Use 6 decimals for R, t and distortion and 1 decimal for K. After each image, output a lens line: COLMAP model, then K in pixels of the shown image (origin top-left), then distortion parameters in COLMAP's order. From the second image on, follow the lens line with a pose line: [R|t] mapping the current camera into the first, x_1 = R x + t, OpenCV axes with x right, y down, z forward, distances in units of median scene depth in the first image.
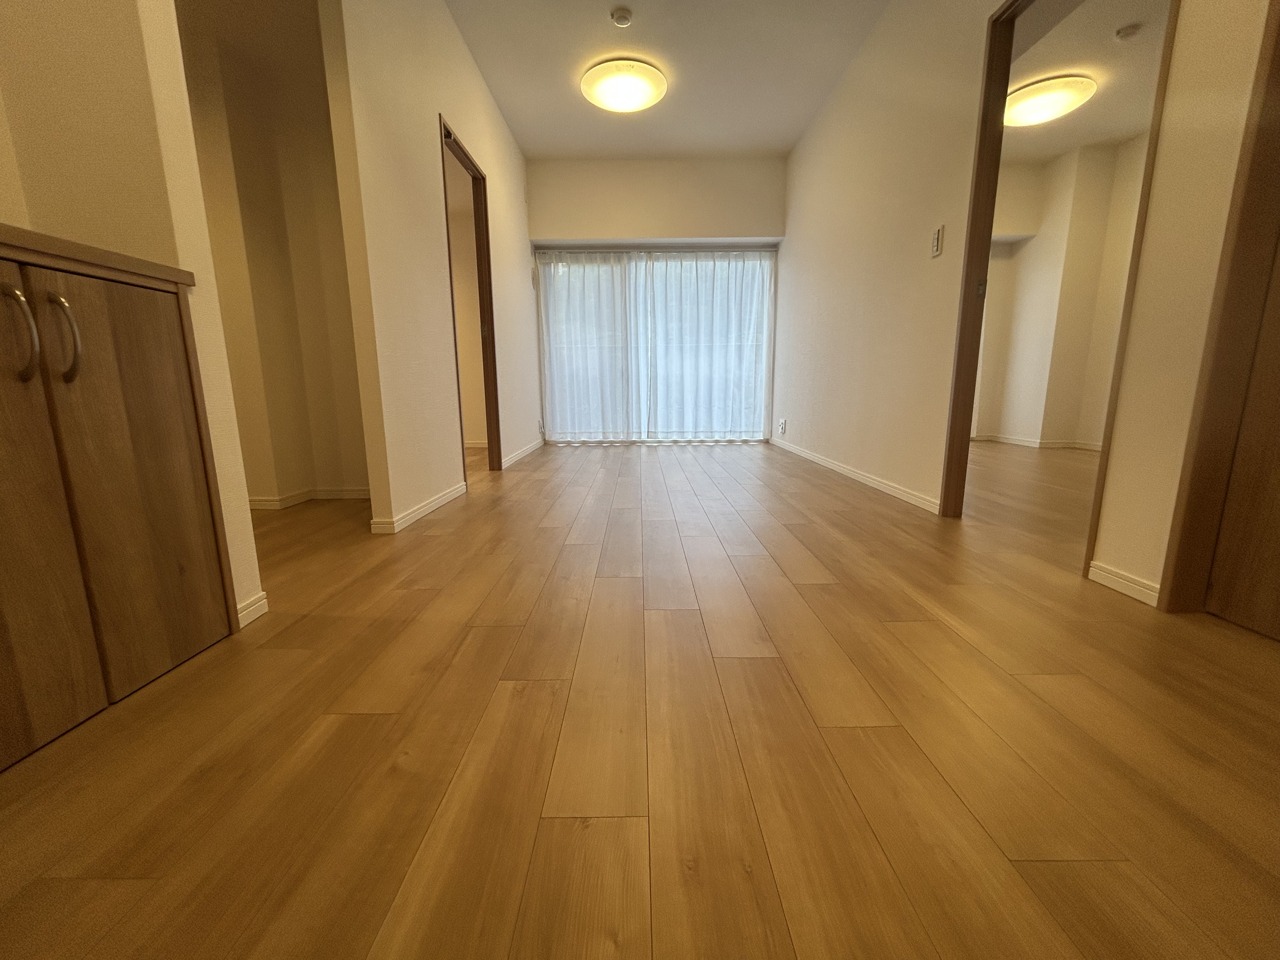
lens RADIAL K [[517.1, 0, 635.4], [0, 517.1, 481.7], [0, 0, 1]] dist [0.000024, -0.000138]
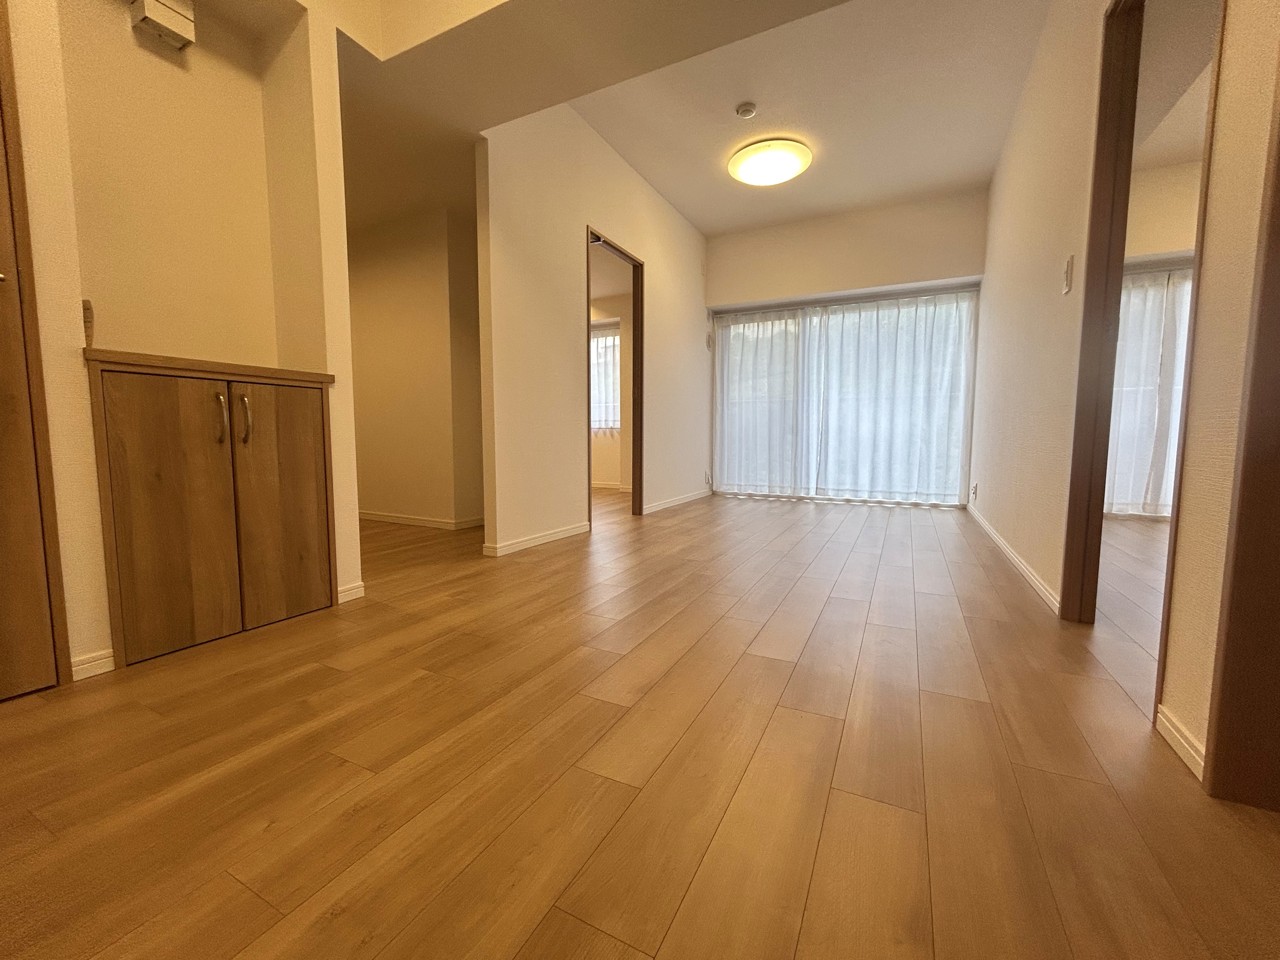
lens RADIAL K [[517.1, 0, 635.4], [0, 517.1, 481.7], [0, 0, 1]] dist [0.000024, -0.000138]
pose [[0.891801, 0.051856, -0.449446, 0.164465], [-0.093435, 0.993104, -0.070813, -0.010339], [0.442675, 0.105145, 0.890496, 0.002128]]
